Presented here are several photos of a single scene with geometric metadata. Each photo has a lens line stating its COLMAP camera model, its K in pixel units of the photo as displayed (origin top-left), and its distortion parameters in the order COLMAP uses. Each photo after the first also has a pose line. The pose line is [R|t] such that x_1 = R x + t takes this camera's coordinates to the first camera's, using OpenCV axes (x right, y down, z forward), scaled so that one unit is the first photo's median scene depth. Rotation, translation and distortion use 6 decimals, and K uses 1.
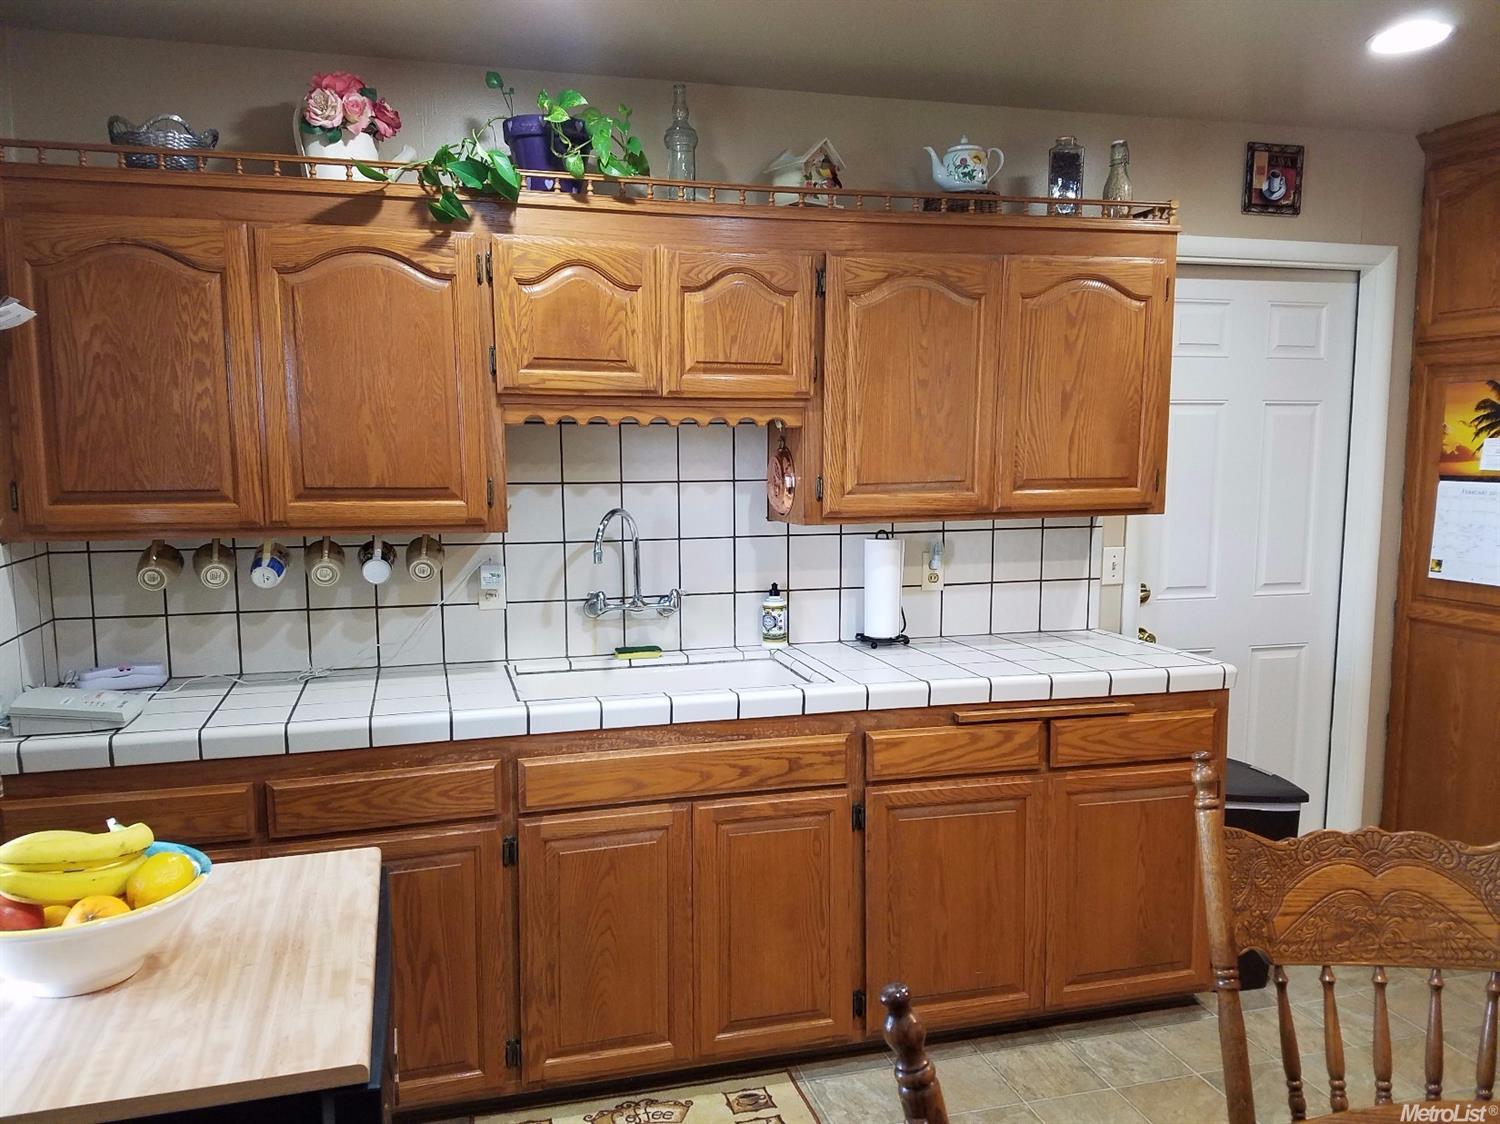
lens RADIAL K [[1181.6, 0, 750.9], [0, 1181.6, 582.0], [0, 0, 1]] dist [0.059751, -0.058675]
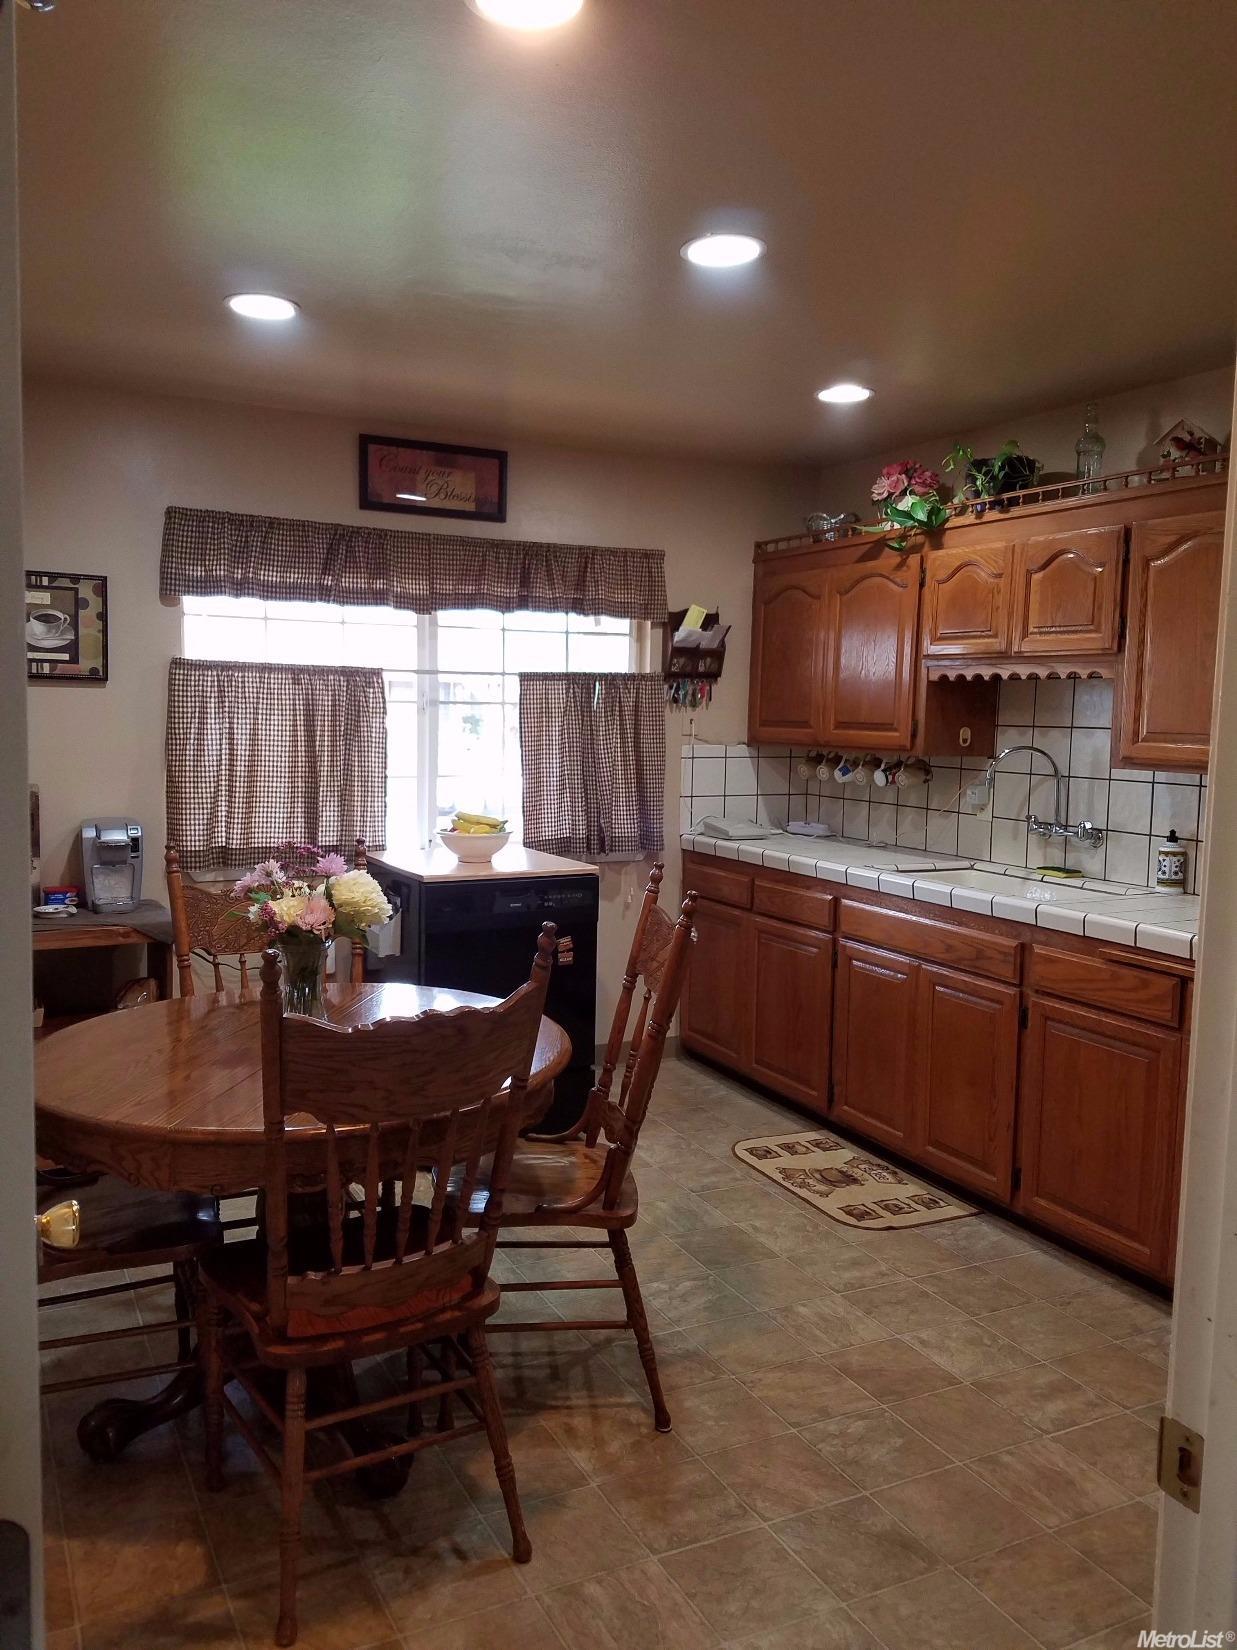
lens RADIAL K [[1299.7, 0, 613.6], [0, 1299.7, 826.0], [0, 0, 1]] dist [0.059751, -0.058675]
pose [[0.178740, 0.096964, -0.979107, 1.307112], [-0.132681, 0.988418, 0.073664, -0.027252], [0.974909, 0.116742, 0.189535, 0.356447]]
